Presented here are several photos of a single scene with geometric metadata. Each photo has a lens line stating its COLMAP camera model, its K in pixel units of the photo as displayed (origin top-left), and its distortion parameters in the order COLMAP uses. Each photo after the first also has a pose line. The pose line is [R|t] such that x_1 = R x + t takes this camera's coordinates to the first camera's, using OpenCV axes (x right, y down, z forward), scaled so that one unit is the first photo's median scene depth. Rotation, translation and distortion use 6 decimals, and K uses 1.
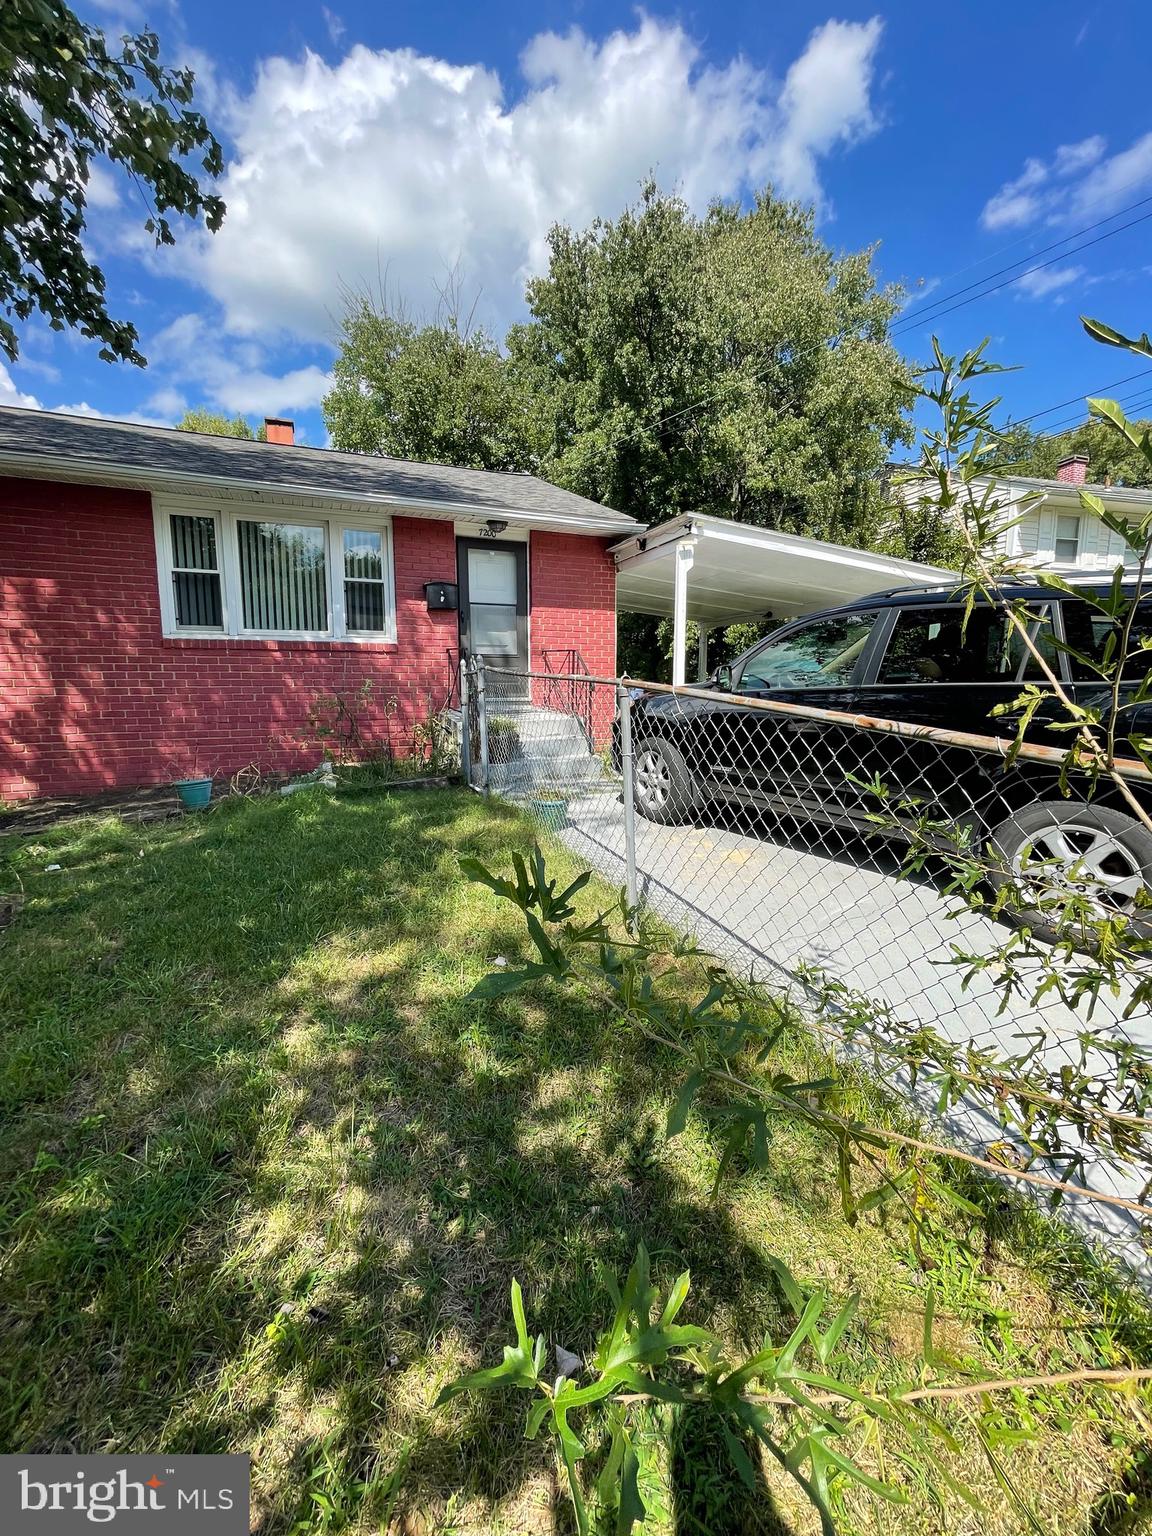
lens RADIAL K [[624.3, 0, 580.4], [0, 624.3, 760.2], [0, 0, 1]] dist [-0.003148, 0.000787]
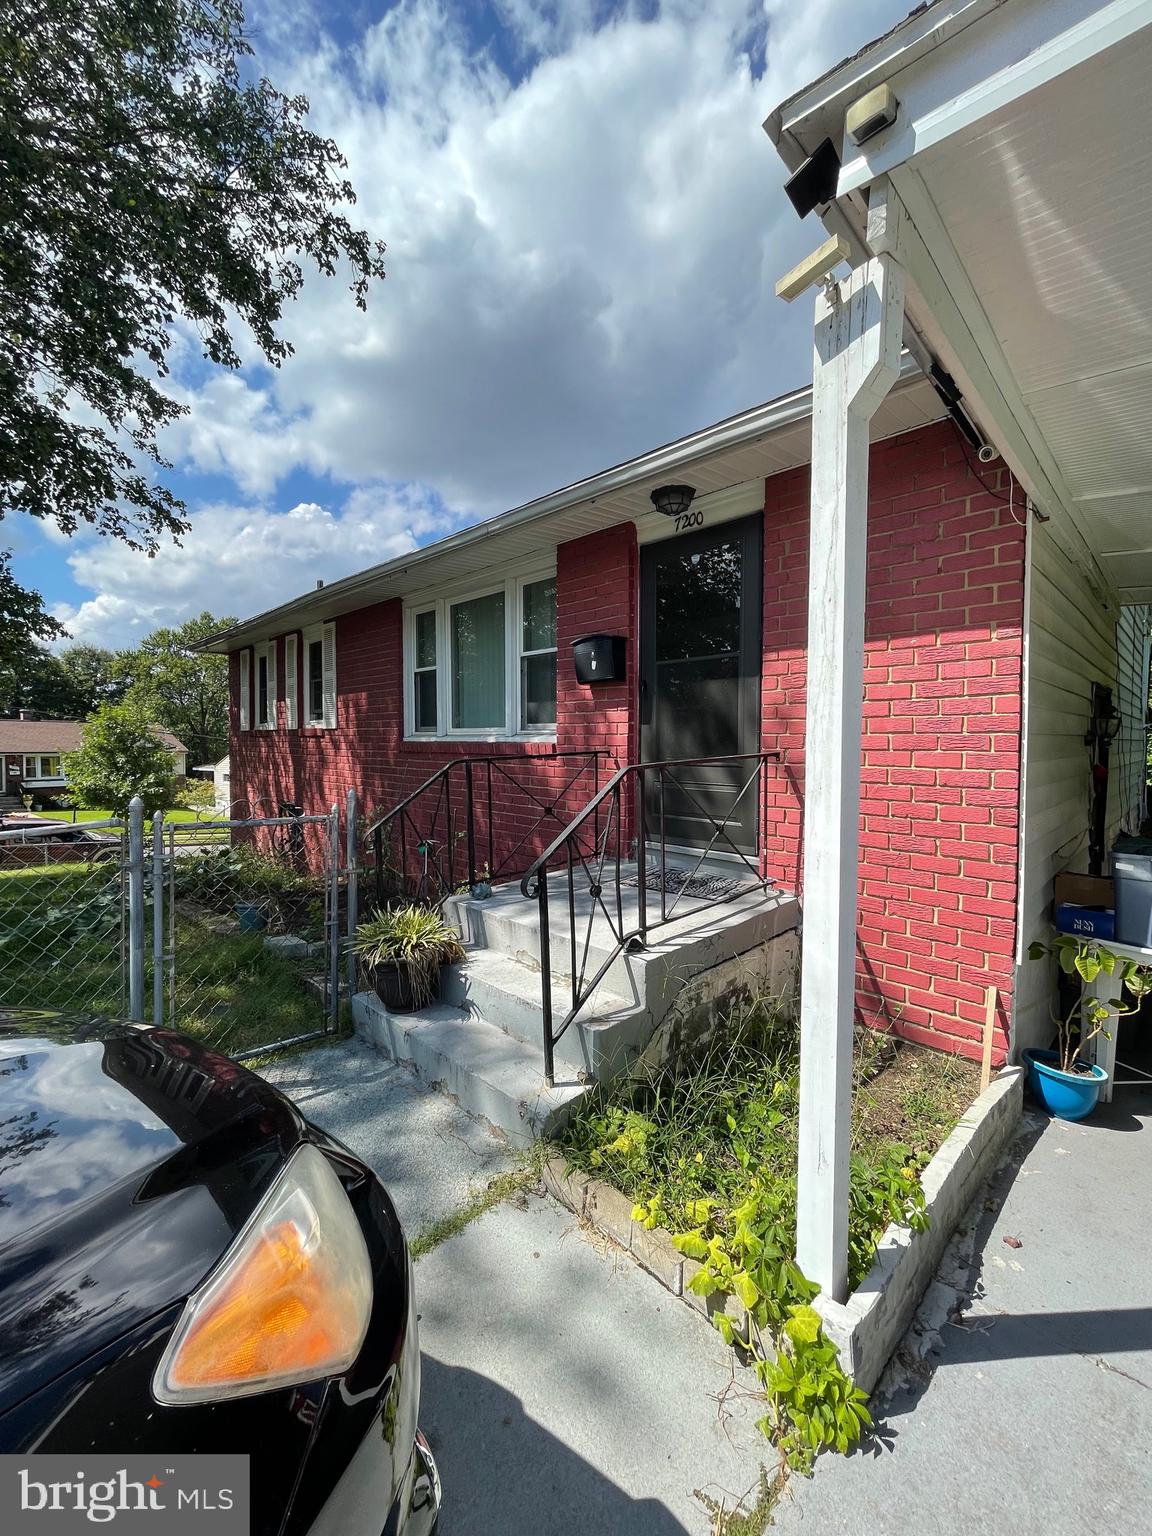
lens RADIAL K [[624.3, 0, 580.4], [0, 624.3, 760.2], [0, 0, 1]] dist [-0.003148, 0.000787]
pose [[0.378116, 0.027228, -0.925358, 0.348775], [-0.115842, 0.993102, -0.018113, -0.188536], [0.918482, 0.114044, 0.378662, 0.919557]]
